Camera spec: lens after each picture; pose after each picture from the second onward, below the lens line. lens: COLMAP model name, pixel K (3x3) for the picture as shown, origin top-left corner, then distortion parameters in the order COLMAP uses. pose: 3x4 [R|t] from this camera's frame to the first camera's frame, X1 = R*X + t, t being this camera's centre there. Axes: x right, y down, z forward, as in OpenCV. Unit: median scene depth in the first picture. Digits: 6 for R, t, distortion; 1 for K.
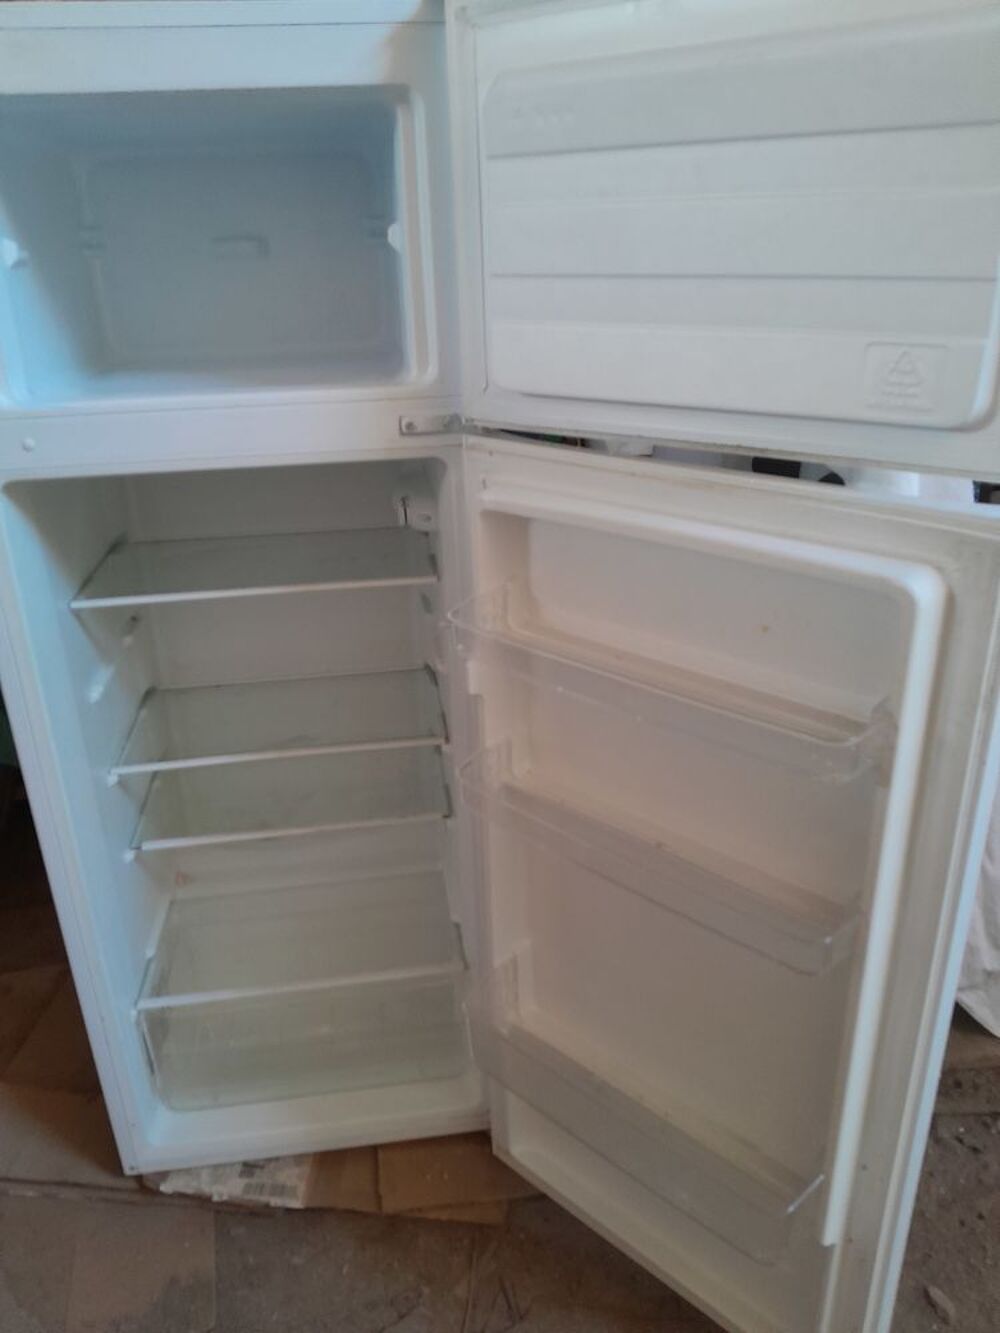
lens RADIAL K [[994.3, 0, 481.2], [0, 994.3, 665.7], [0, 0, 1]] dist [0.059475, -0.147464]
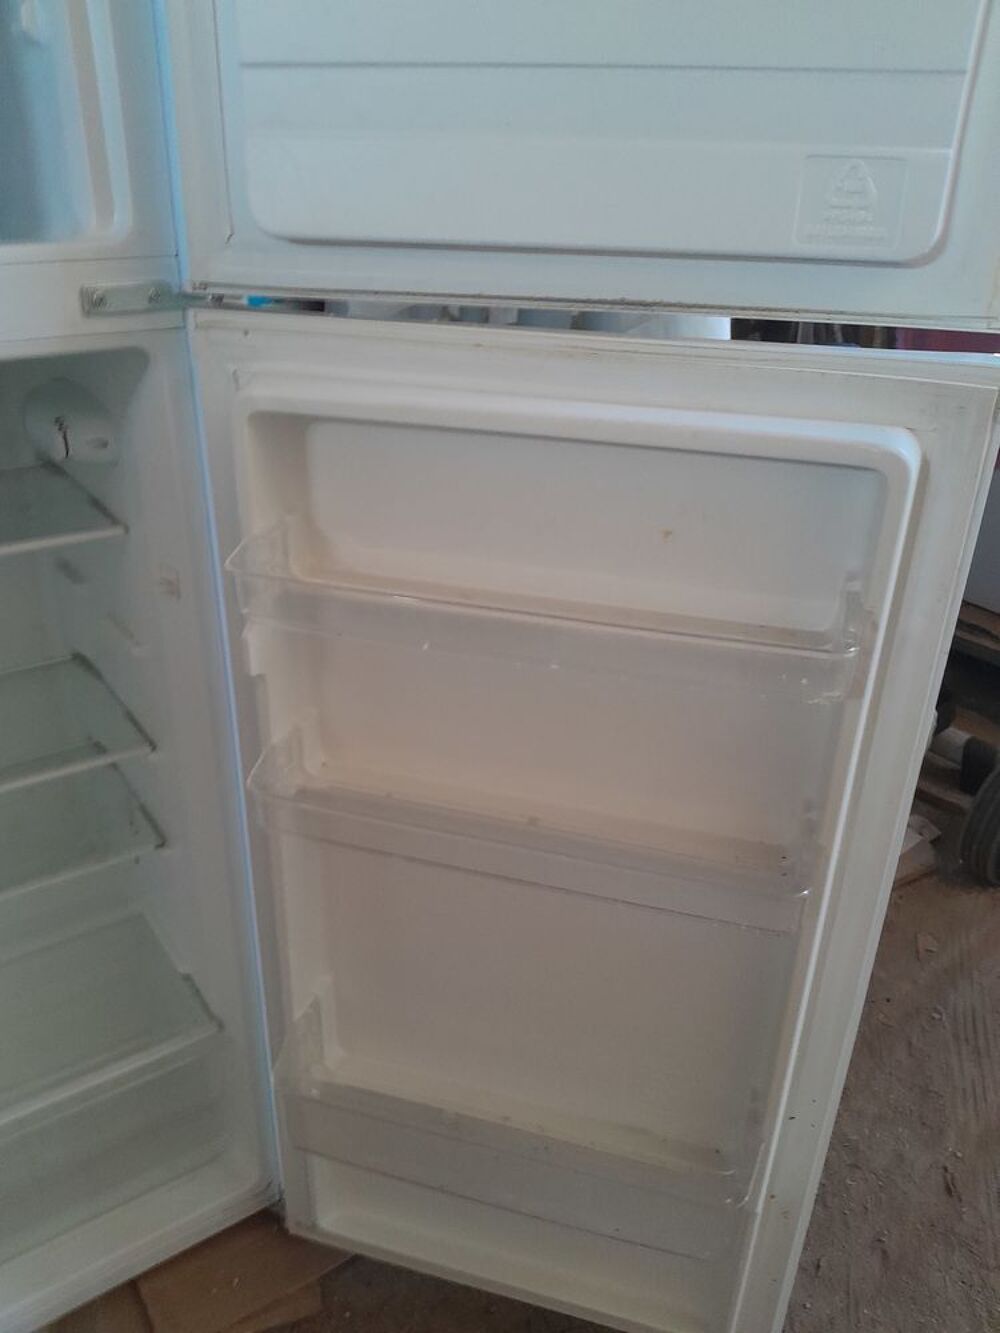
lens RADIAL K [[1029.6, 0, 498.0], [0, 1029.6, 676.5], [0, 0, 1]] dist [0.003341, -0.036640]
pose [[0.887308, -0.161103, 0.432124, -0.145496], [0.137652, 0.986805, 0.085248, -0.008657], [-0.440156, -0.016158, 0.897776, 0.210756]]
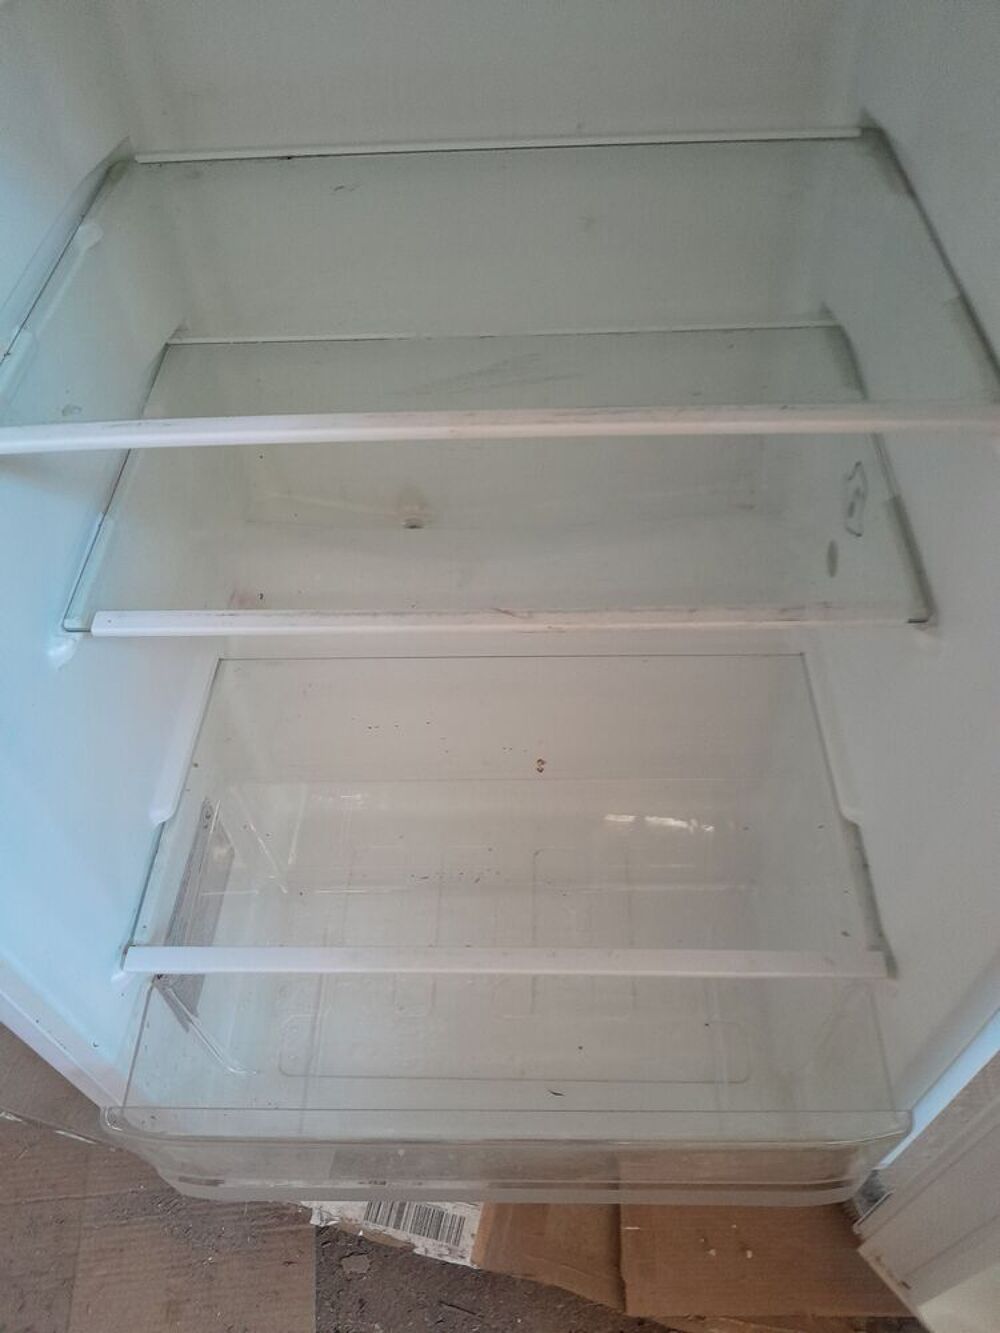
lens RADIAL K [[1029.6, 0, 498.0], [0, 1029.6, 676.5], [0, 0, 1]] dist [0.003341, -0.036640]
pose [[0.987974, 0.112085, -0.106512, -0.163593], [-0.046235, 0.871492, 0.488226, -0.001976], [0.147547, -0.477430, 0.866193, 0.770307]]
